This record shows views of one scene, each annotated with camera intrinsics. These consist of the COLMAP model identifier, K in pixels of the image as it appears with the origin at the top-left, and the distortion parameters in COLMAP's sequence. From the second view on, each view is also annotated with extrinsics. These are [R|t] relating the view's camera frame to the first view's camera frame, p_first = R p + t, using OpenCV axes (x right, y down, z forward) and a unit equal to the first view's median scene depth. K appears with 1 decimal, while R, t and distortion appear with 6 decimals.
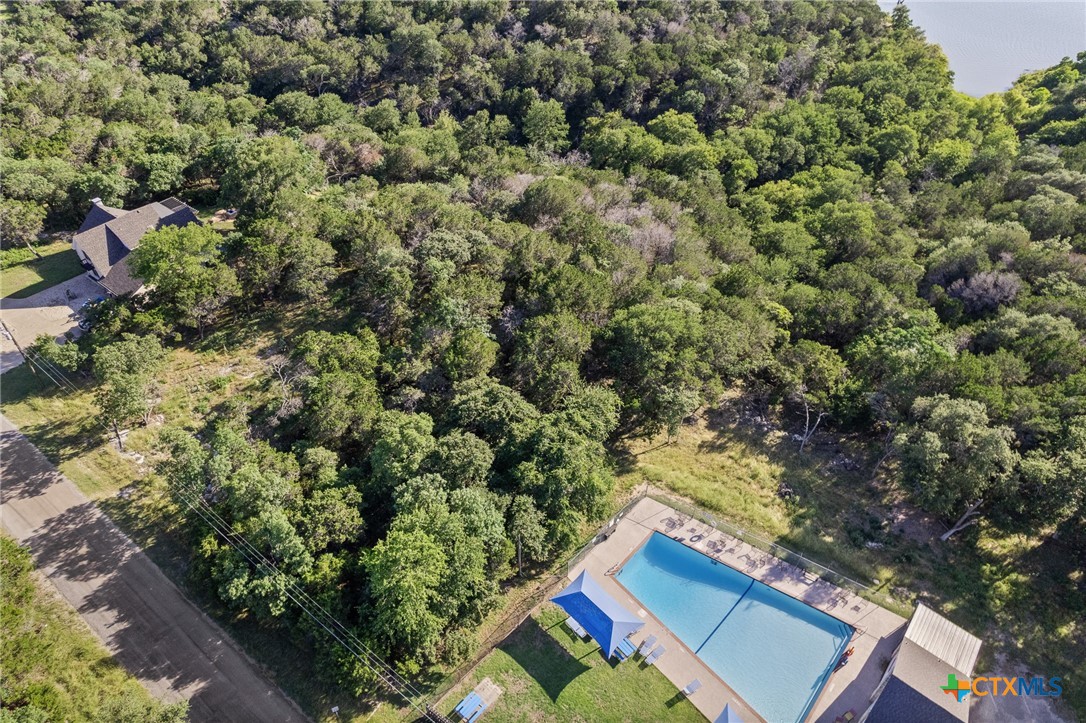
lens RADIAL K [[701.4, 0, 543.1], [0, 701.4, 355.0], [0, 0, 1]] dist [-0.081502, 0.070948]
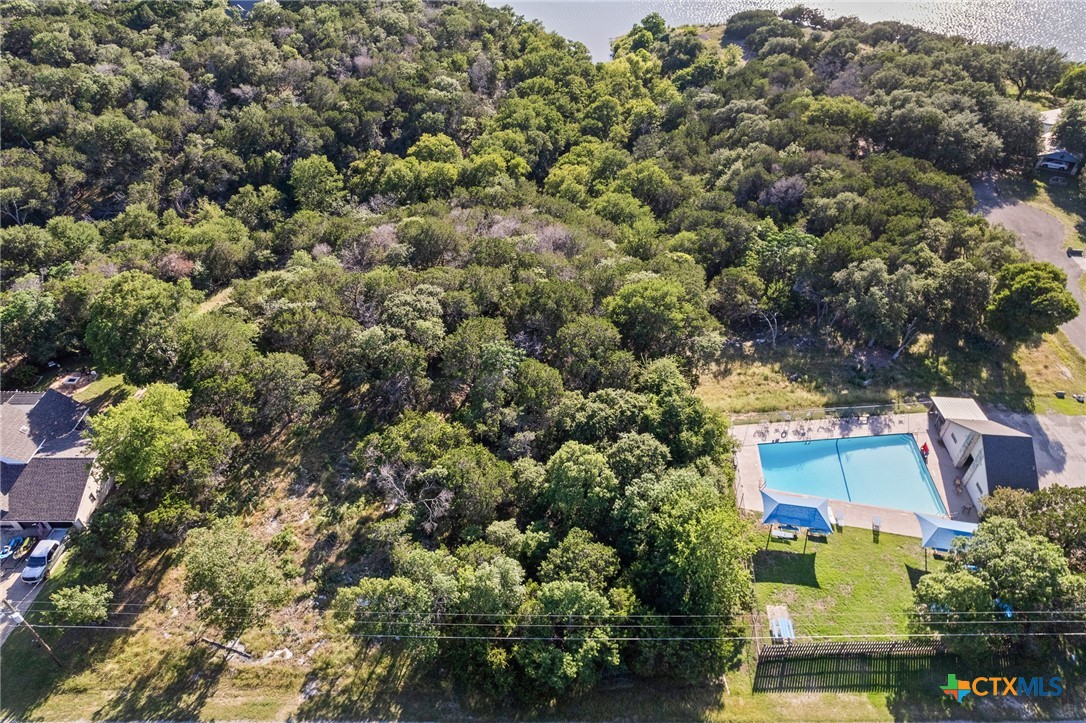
lens RADIAL K [[701.8, 0, 543.0], [0, 701.8, 361.5], [0, 0, 1]] dist [-0.085234, 0.074618]
pose [[0.798222, -0.391050, 0.458172, -0.300182], [0.399739, 0.912888, 0.082730, -0.060418], [-0.450611, 0.117112, 0.885005, 0.039526]]
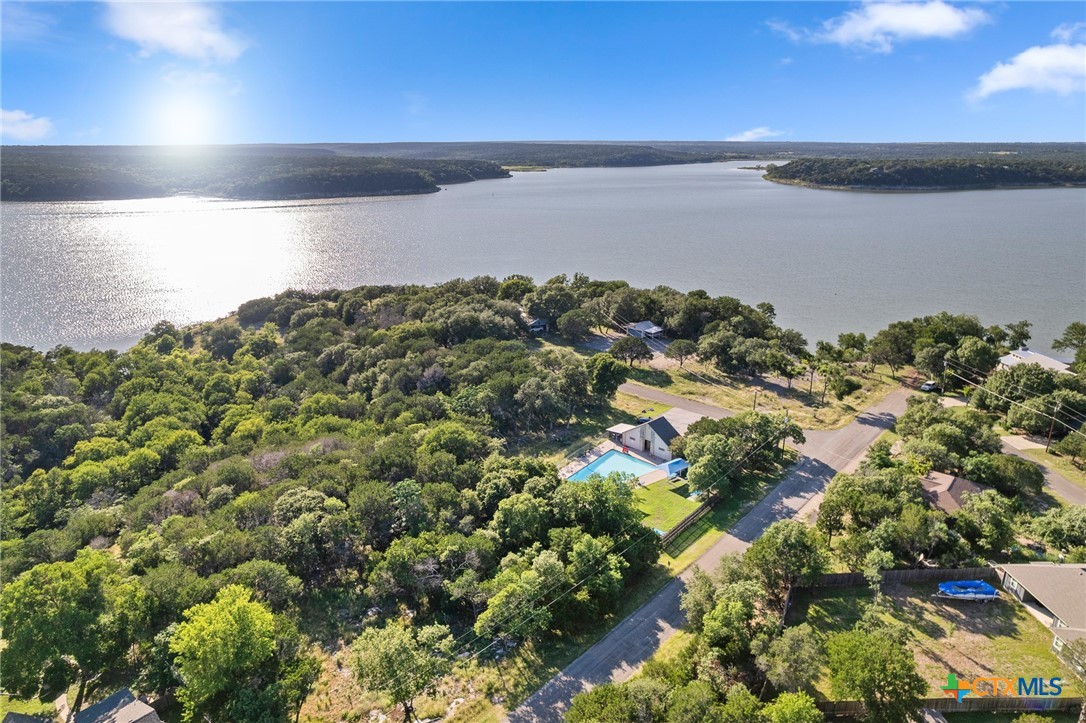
lens RADIAL K [[701.4, 0, 543.1], [0, 701.4, 355.0], [0, 0, 1]] dist [-0.081502, 0.070948]
pose [[0.076380, -0.294145, 0.952704, -0.739459], [0.666136, 0.726021, 0.170752, -0.170458], [-0.741909, 0.621589, 0.251394, 0.157304]]
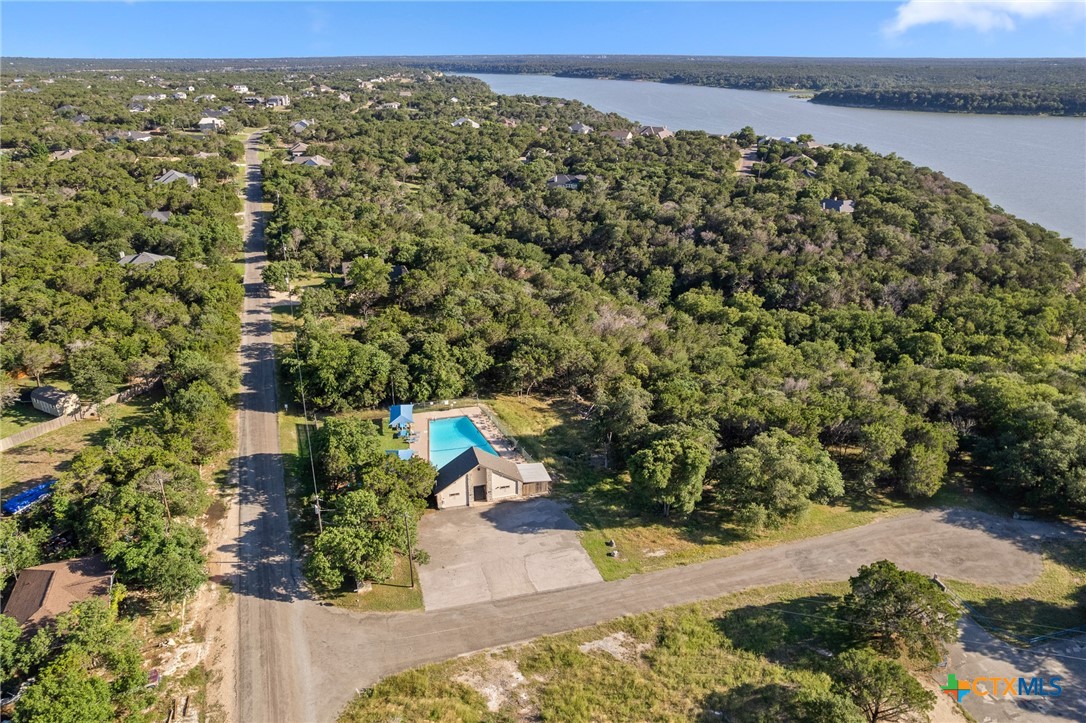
lens RADIAL K [[726.8, 0, 538.7], [0, 726.8, 356.8], [0, 0, 1]] dist [-0.061303, 0.050195]
pose [[0.839098, 0.211070, -0.501362, 0.597108], [-0.362869, 0.903816, -0.226809, 0.227501], [0.405267, 0.372244, 0.834981, -0.280012]]
